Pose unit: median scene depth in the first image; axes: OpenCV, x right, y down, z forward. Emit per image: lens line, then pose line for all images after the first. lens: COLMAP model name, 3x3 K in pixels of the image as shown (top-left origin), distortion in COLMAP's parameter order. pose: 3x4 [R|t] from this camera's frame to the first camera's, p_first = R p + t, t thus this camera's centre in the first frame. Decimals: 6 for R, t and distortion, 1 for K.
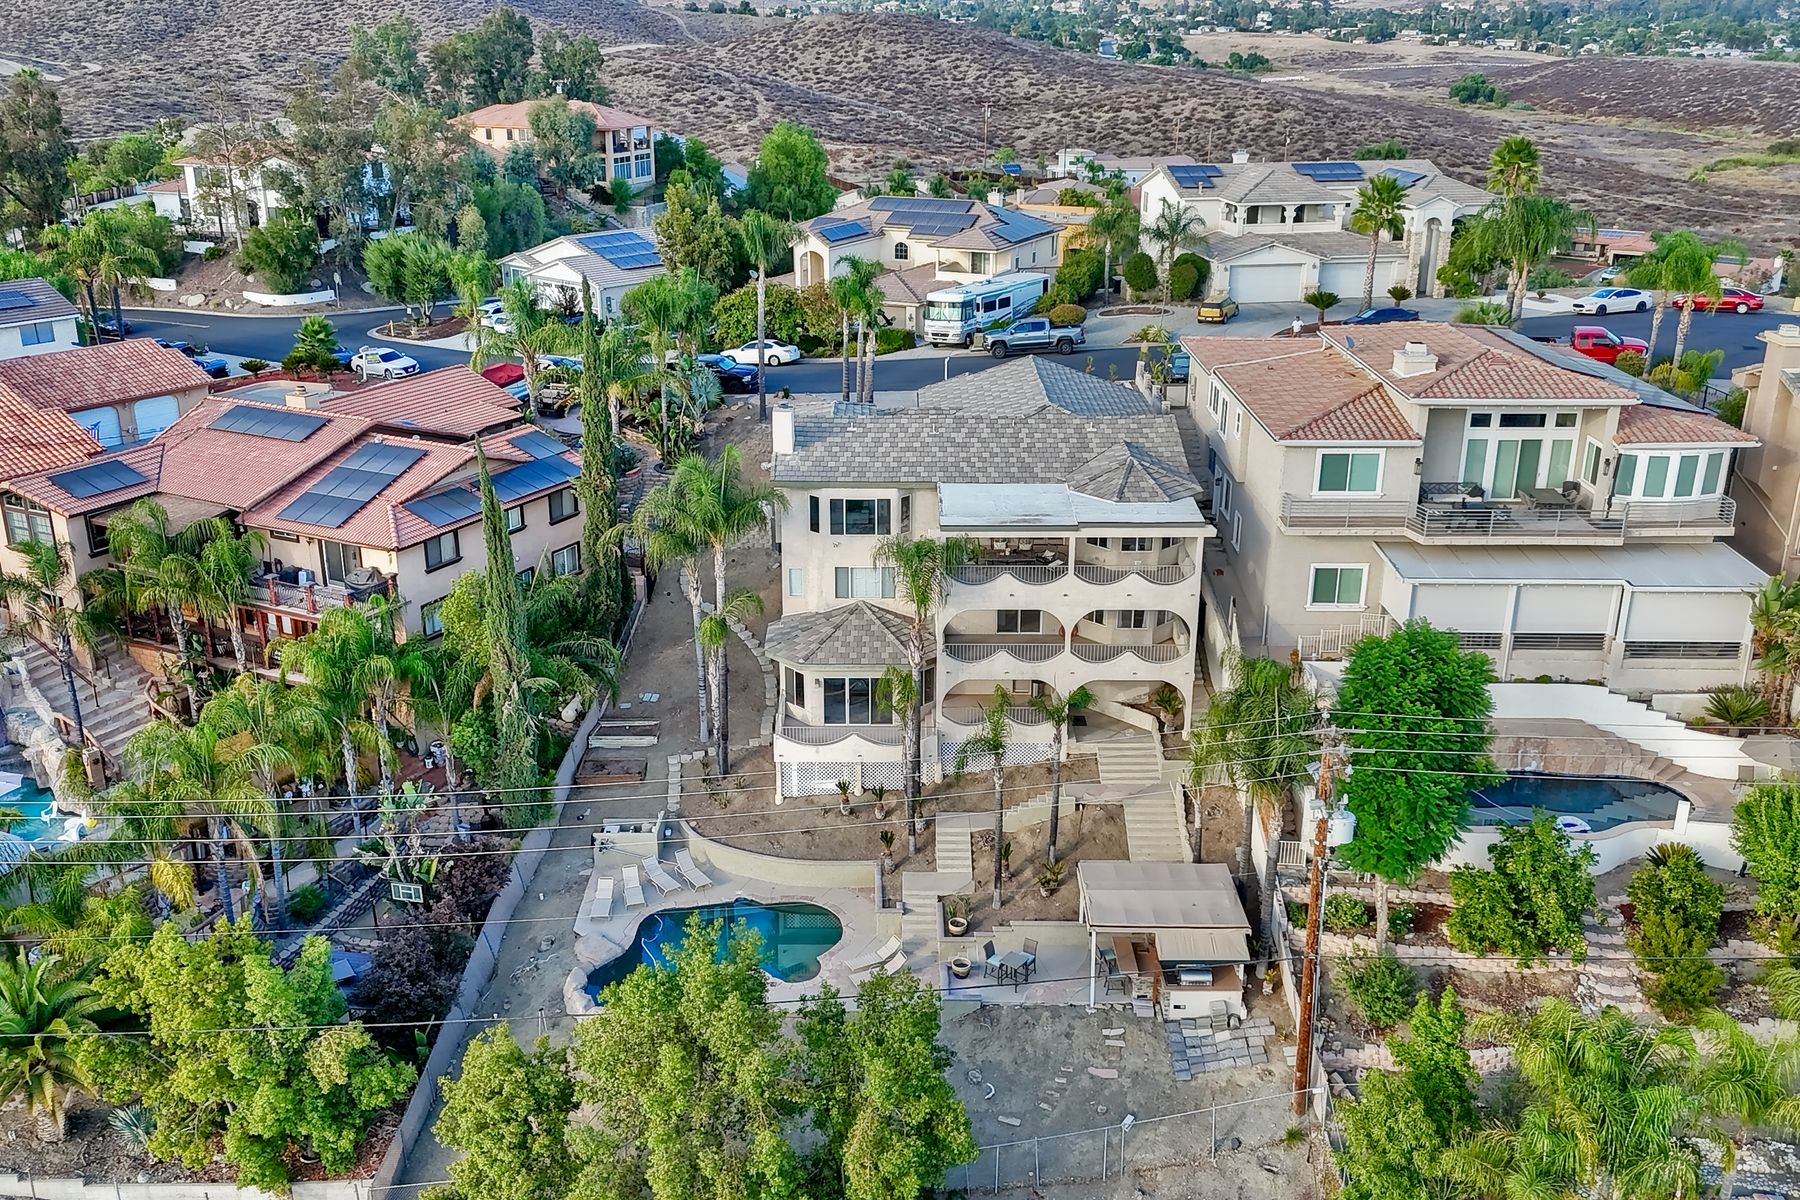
lens RADIAL K [[1549.8, 0, 880.5], [0, 1549.8, 592.3], [0, 0, 1]] dist [0.059681, -0.069491]
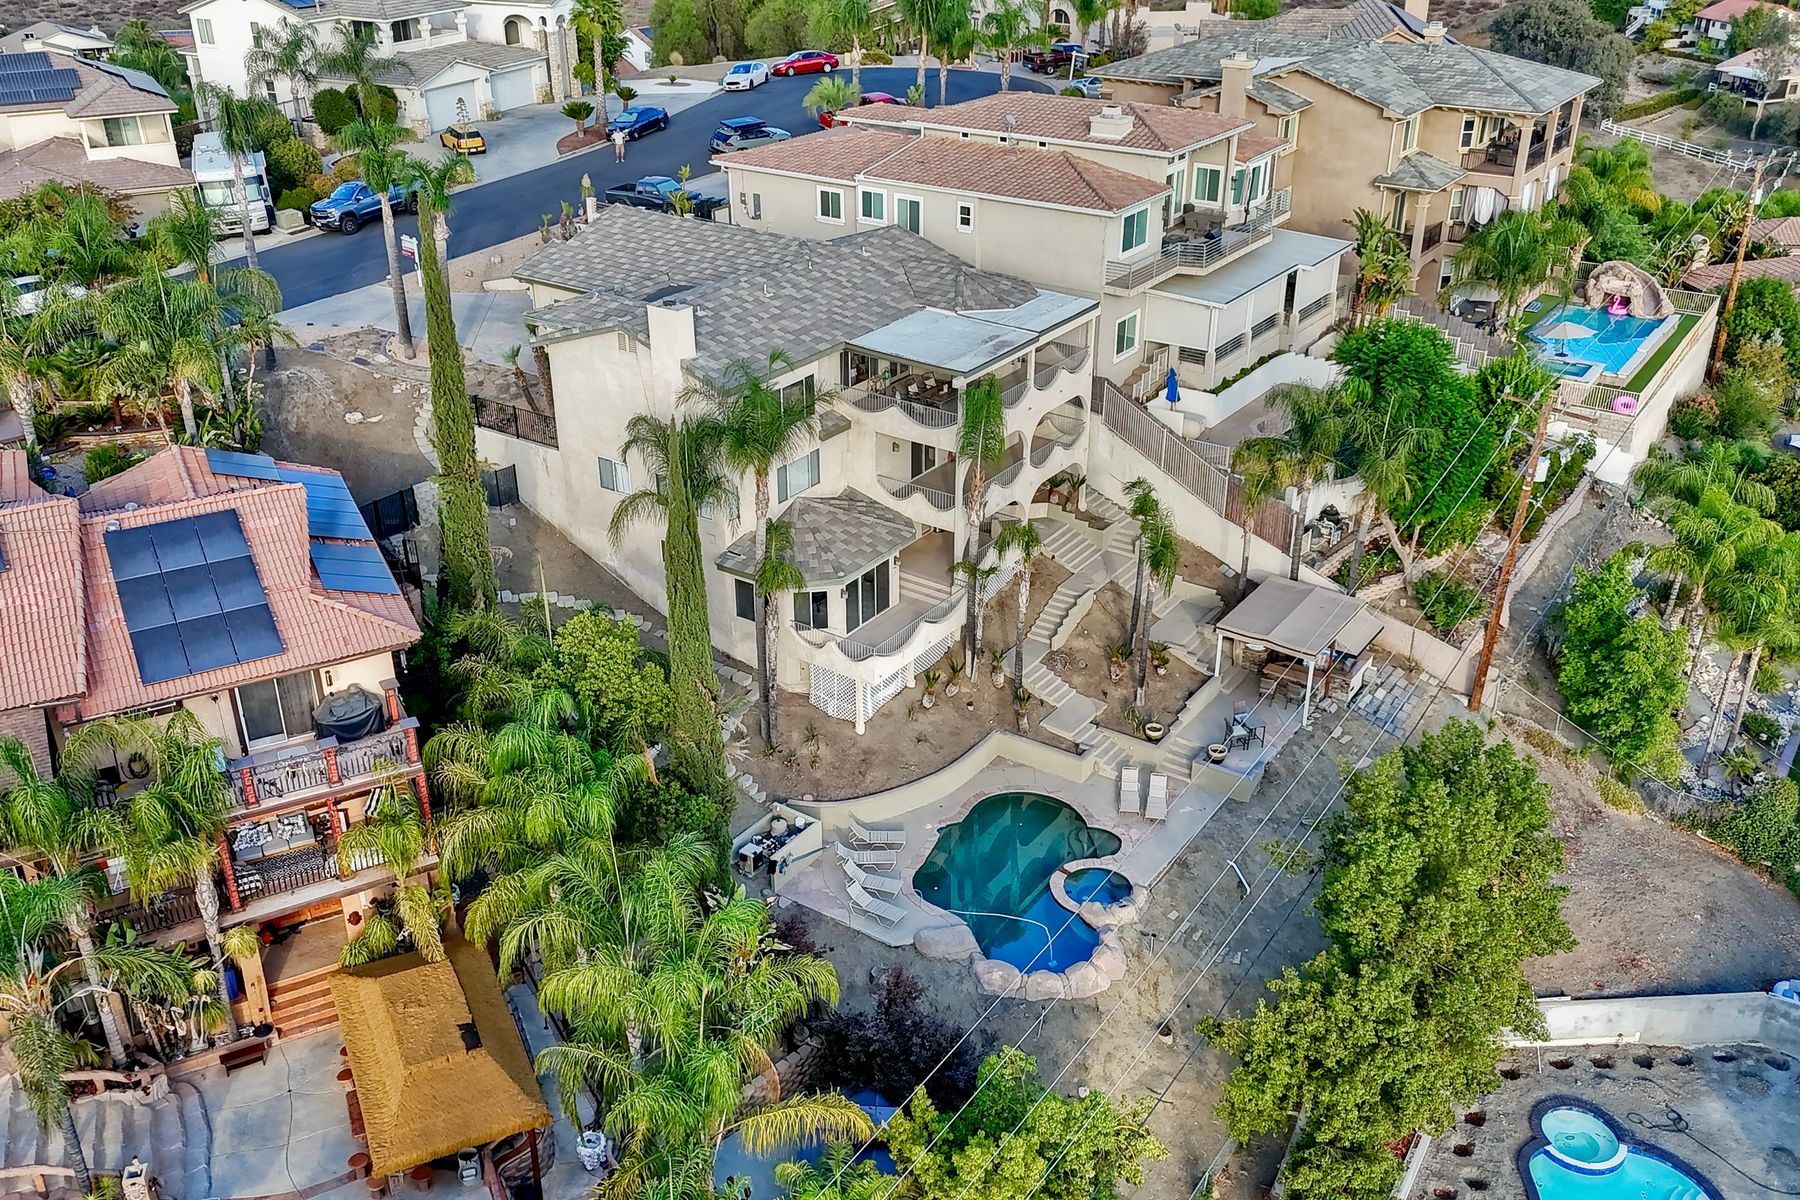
lens RADIAL K [[1549.8, 0, 890.9], [0, 1549.8, 589.2], [0, 0, 1]] dist [0.059681, -0.069491]
pose [[0.566901, -0.369871, 0.736083, -0.697800], [0.283816, 0.926525, 0.246982, -0.158541], [-0.773351, 0.068897, 0.630223, 0.432691]]
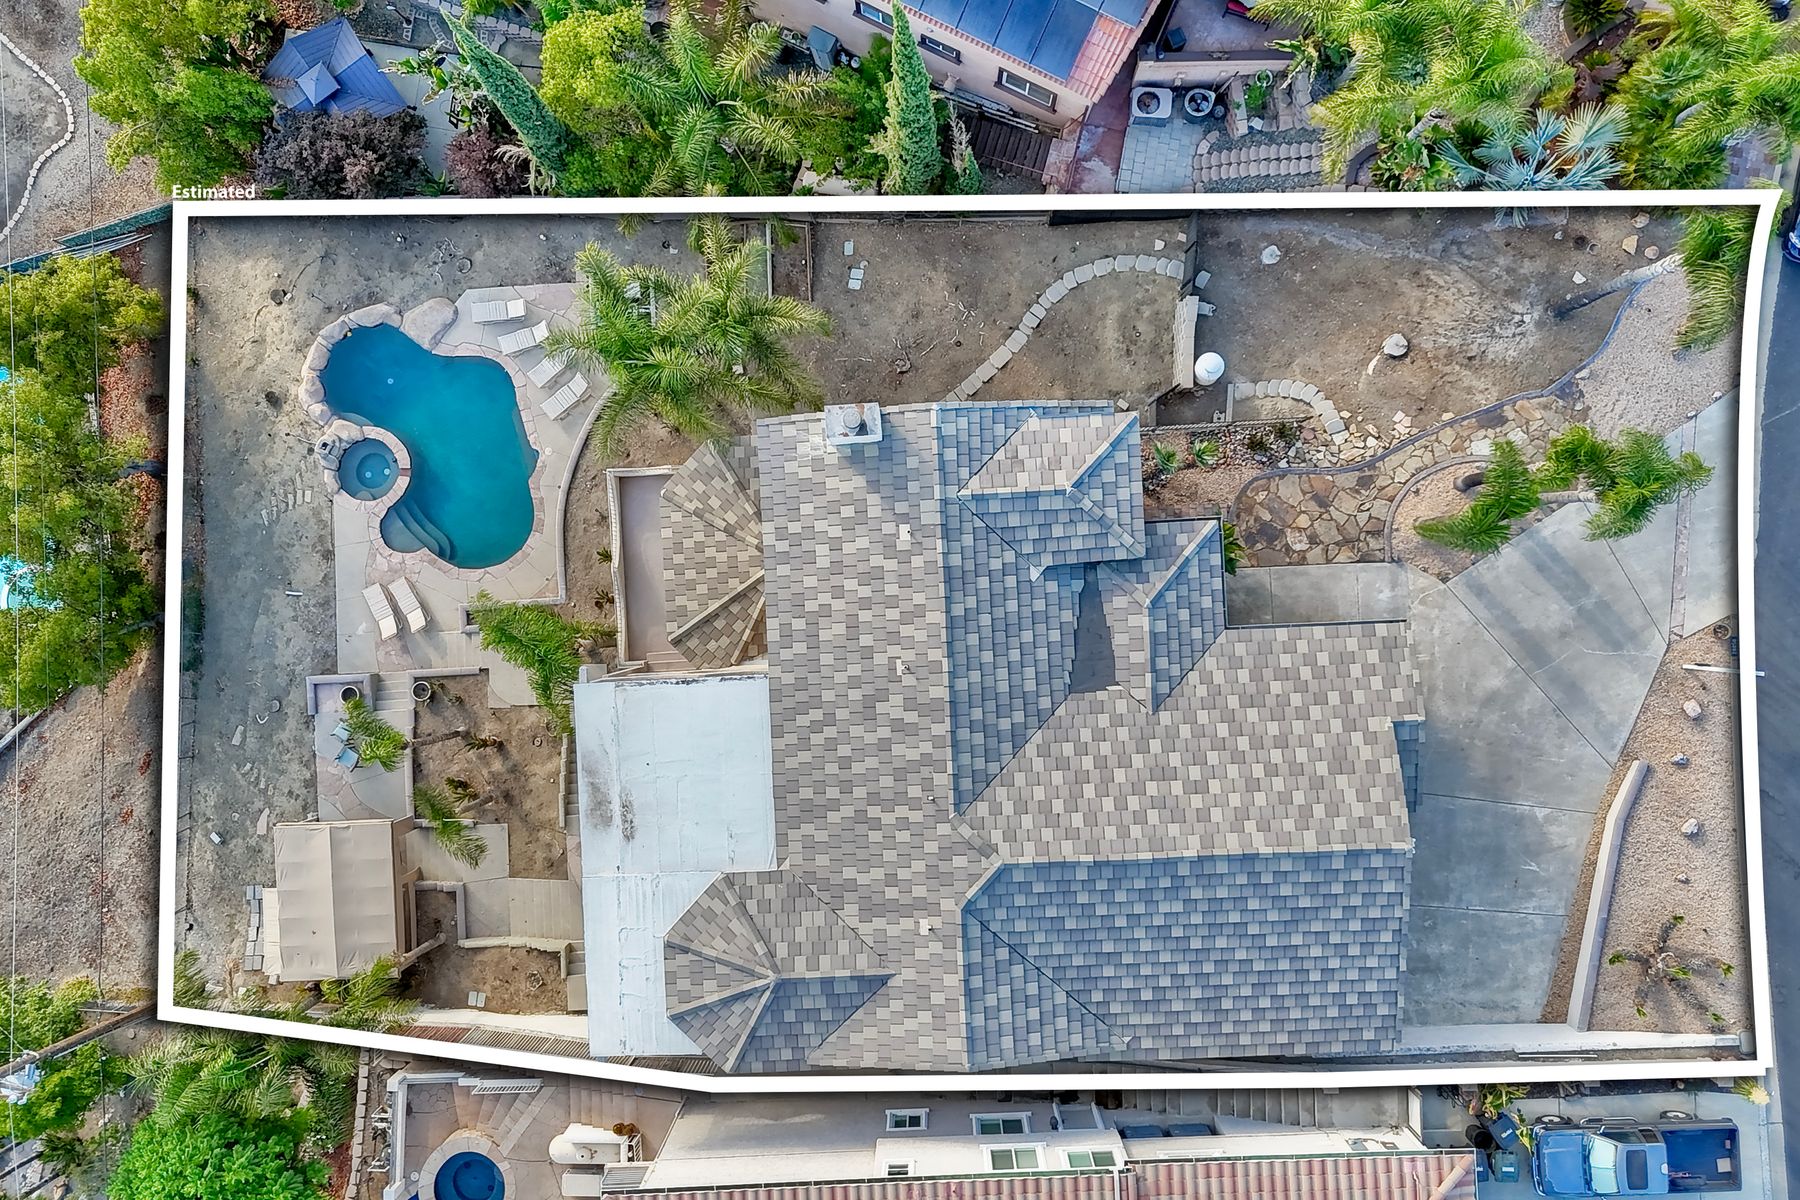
lens RADIAL K [[1549.8, 0, 893.0], [0, 1549.8, 591.5], [0, 0, 1]] dist [0.059681, -0.069491]
pose [[0.060688, 0.998148, -0.004108, 0.008879], [-0.331941, 0.024063, 0.942993, -0.731000], [0.941346, -0.055865, 0.332786, 0.862884]]
